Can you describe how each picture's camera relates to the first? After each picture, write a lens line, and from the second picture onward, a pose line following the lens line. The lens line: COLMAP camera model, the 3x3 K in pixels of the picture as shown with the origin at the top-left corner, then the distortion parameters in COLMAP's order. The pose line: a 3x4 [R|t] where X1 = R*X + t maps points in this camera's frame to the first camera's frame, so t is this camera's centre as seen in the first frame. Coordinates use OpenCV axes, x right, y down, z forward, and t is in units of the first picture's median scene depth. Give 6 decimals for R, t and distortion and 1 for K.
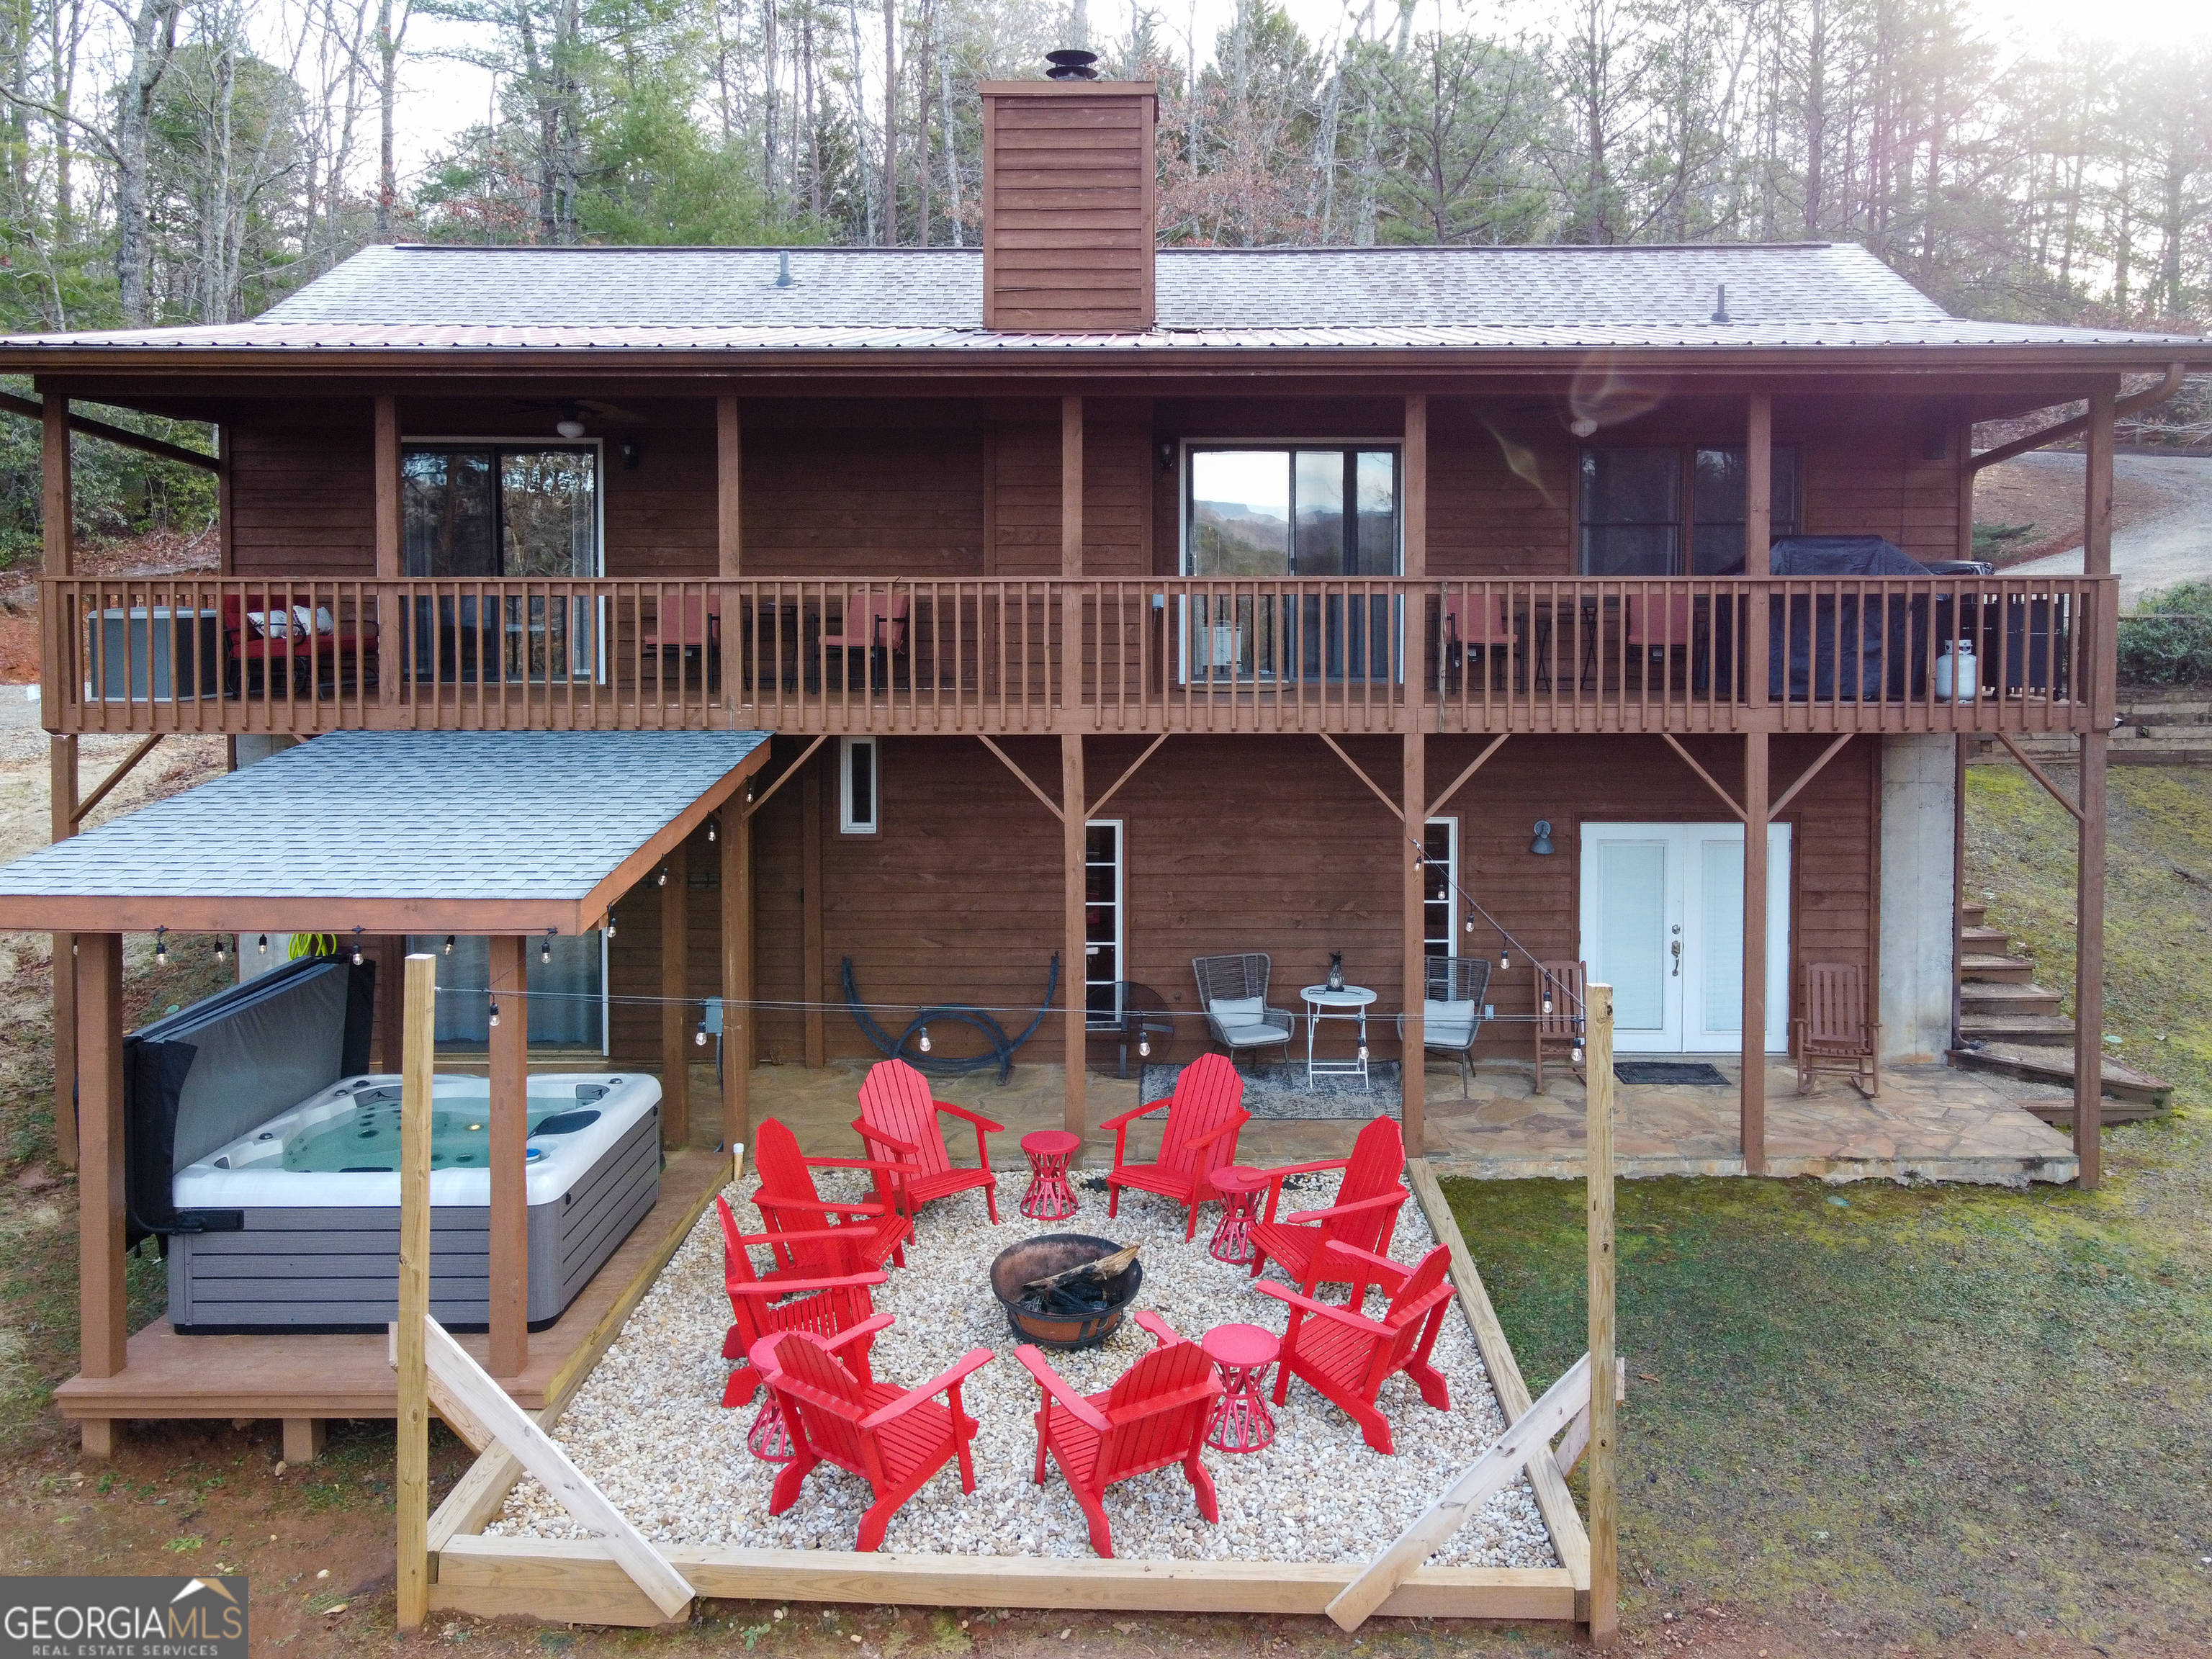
lens RADIAL K [[1711.8, 0, 1191.4], [0, 1711.8, 682.6], [0, 0, 1]] dist [0.021628, -0.015294]
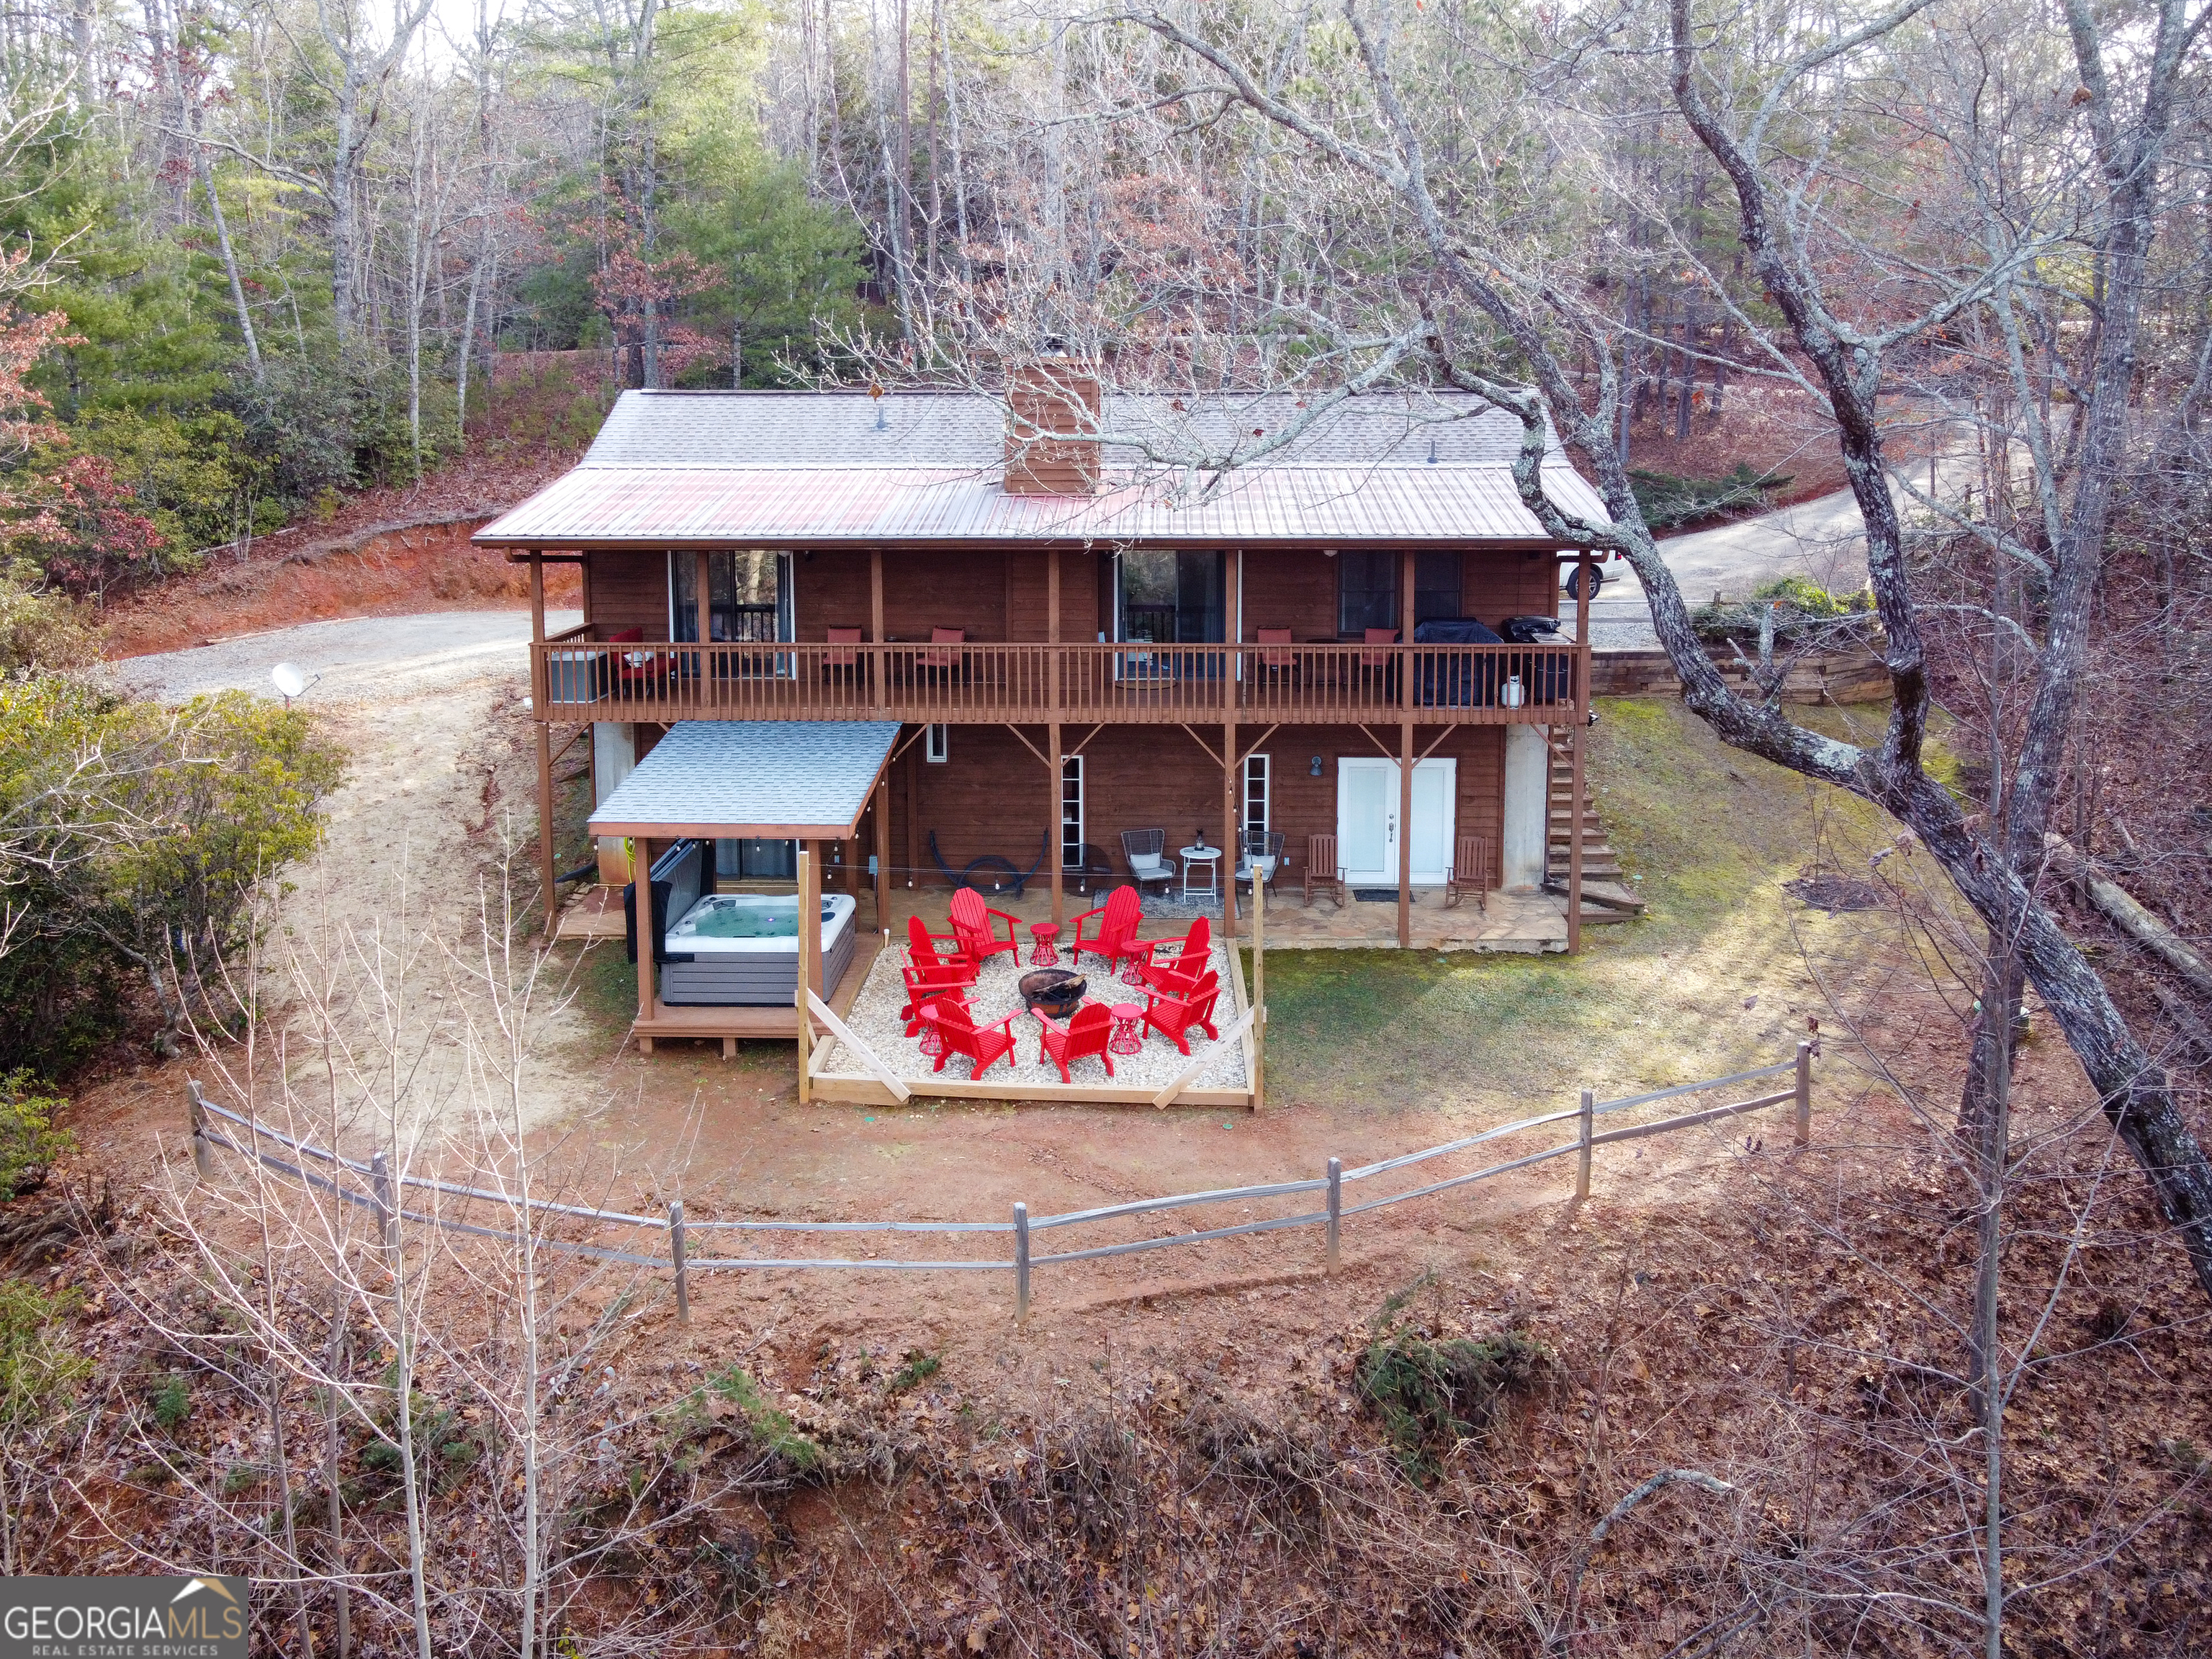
lens RADIAL K [[1553.2, 0, 1117.8], [0, 1553.2, 674.7], [0, 0, 1]] dist [0.028797, -0.000999]
pose [[0.999499, 0.000806, -0.031651, 0.059810], [0.002045, 0.995944, 0.089947, -0.188991], [0.031595, -0.089966, 0.995444, -0.772002]]
